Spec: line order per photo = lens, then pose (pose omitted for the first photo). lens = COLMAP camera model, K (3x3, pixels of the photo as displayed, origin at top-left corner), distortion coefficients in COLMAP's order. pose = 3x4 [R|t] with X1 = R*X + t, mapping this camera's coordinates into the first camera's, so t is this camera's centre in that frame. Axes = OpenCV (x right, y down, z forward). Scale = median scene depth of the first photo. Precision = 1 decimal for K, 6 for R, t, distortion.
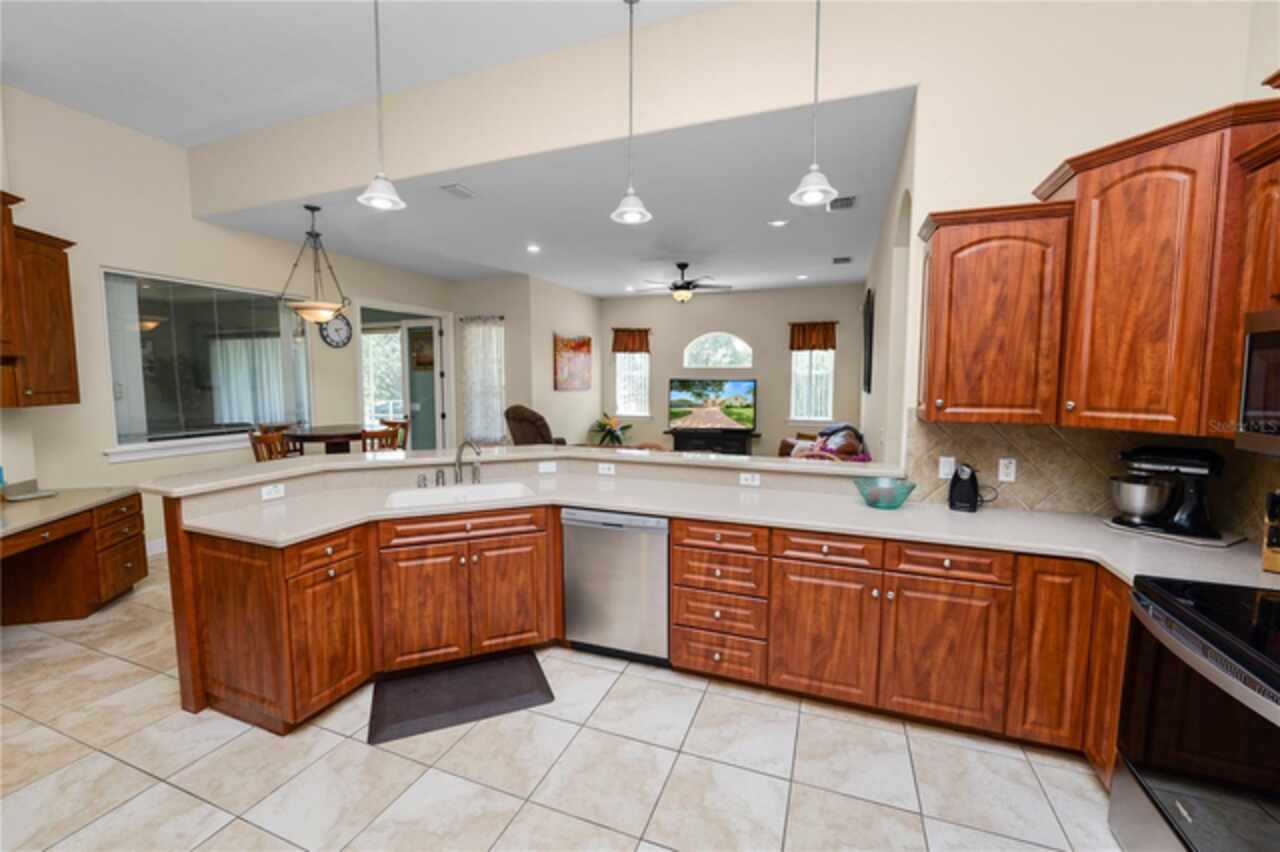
lens RADIAL K [[522.6, 0, 637.9], [0, 522.6, 421.6], [0, 0, 1]] dist [-0.010508, 0.000426]
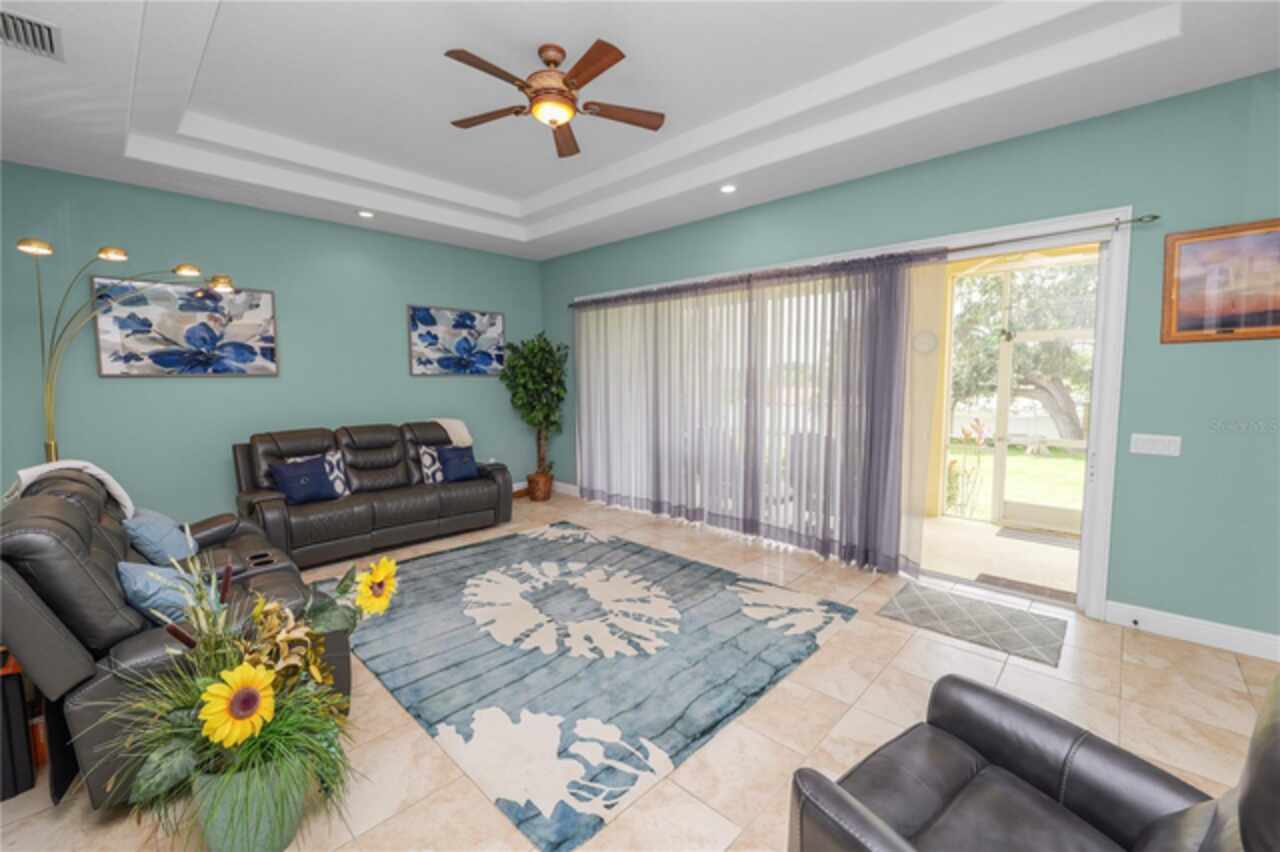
lens RADIAL K [[522.6, 0, 642.0], [0, 522.6, 423.9], [0, 0, 1]] dist [-0.010508, 0.000426]
pose [[0.927726, 0.026835, -0.372297, -0.656079], [-0.024908, 0.999640, 0.009986, -0.039794], [0.372431, 0.000009, 0.928060, 0.572476]]
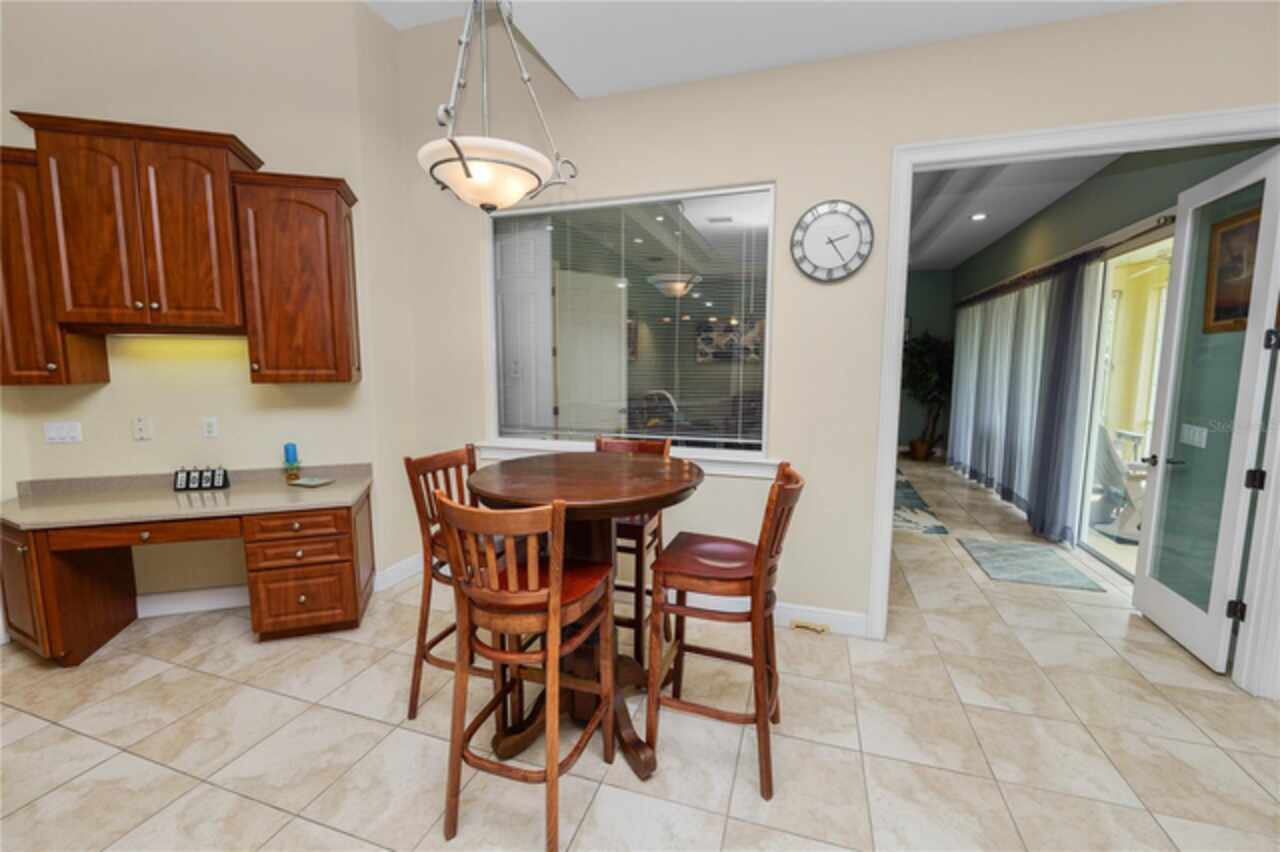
lens RADIAL K [[522.6, 0, 645.0], [0, 522.6, 421.8], [0, 0, 1]] dist [-0.010508, 0.000426]
pose [[0.053930, 0.109666, -0.992504, -0.105850], [-0.086115, 0.990759, 0.104794, -0.045081], [0.994825, 0.079818, 0.062875, 0.642940]]
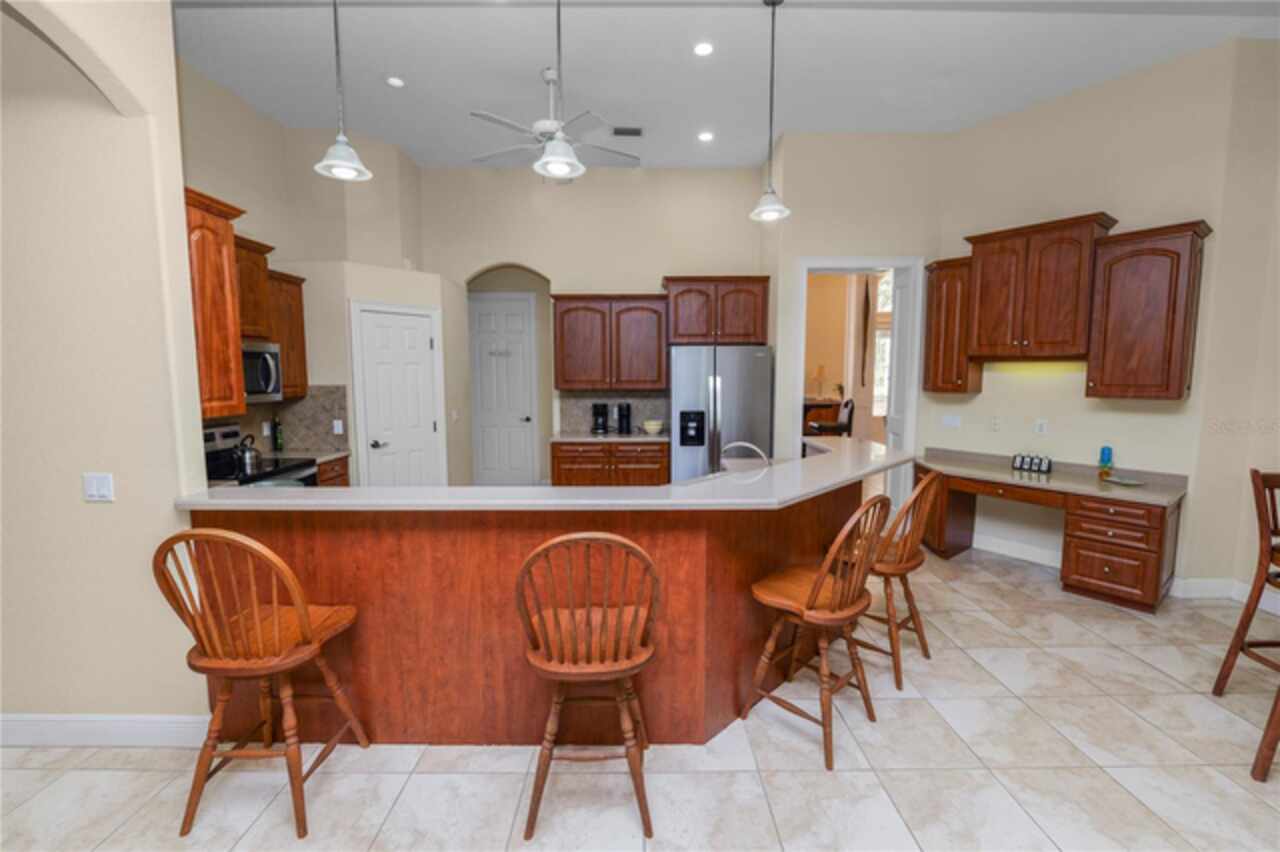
lens RADIAL K [[522.6, 0, 633.0], [0, 522.6, 422.6], [0, 0, 1]] dist [-0.010508, 0.000426]
pose [[-0.934581, 0.033775, -0.354145, 0.068350], [-0.030024, 0.984443, 0.173121, -0.056478], [0.354482, 0.172429, -0.919027, 0.682908]]
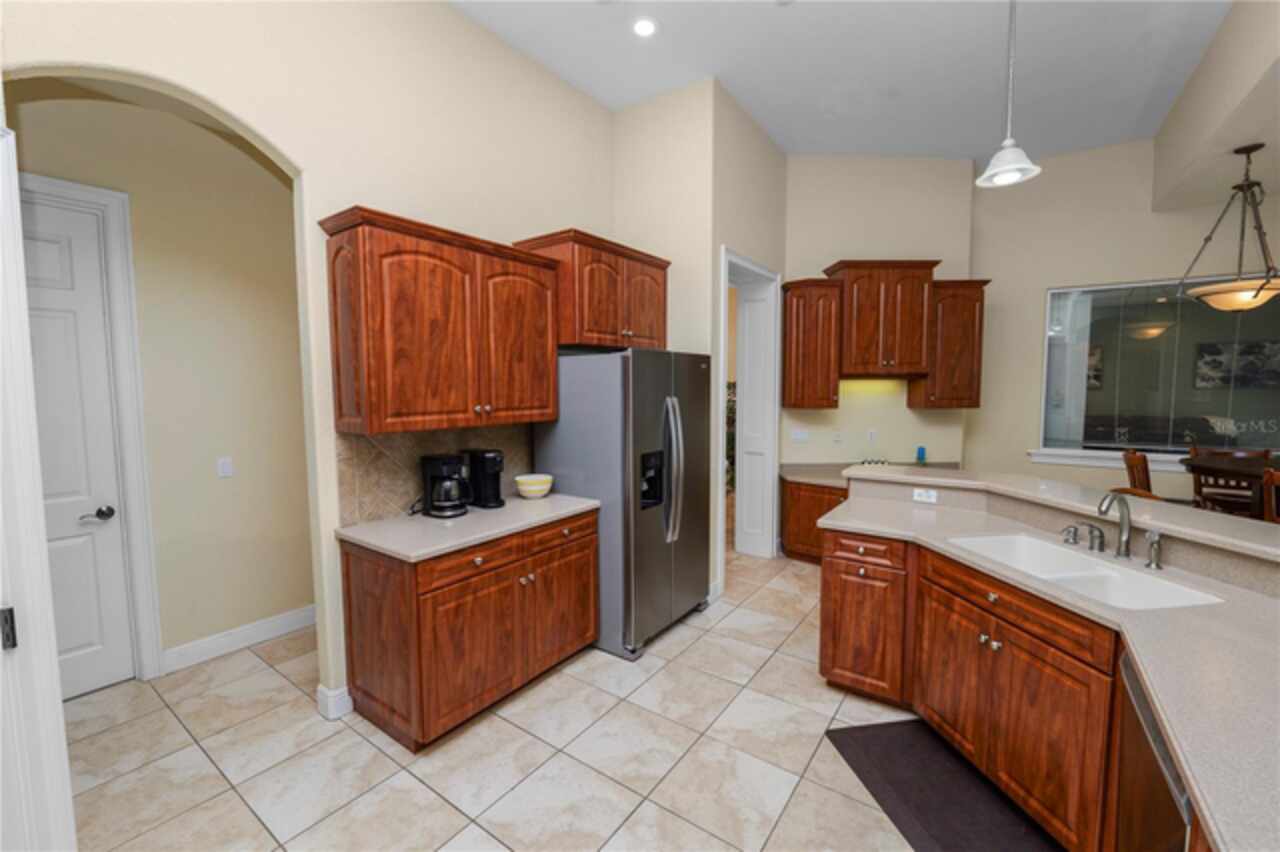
lens RADIAL K [[522.6, 0, 640.7], [0, 522.6, 423.9], [0, 0, 1]] dist [-0.010508, 0.000426]
pose [[-0.243903, 0.069934, -0.967275, 0.158995], [-0.078311, 0.992719, 0.091520, -0.021761], [0.966633, 0.098070, -0.236651, 0.228889]]
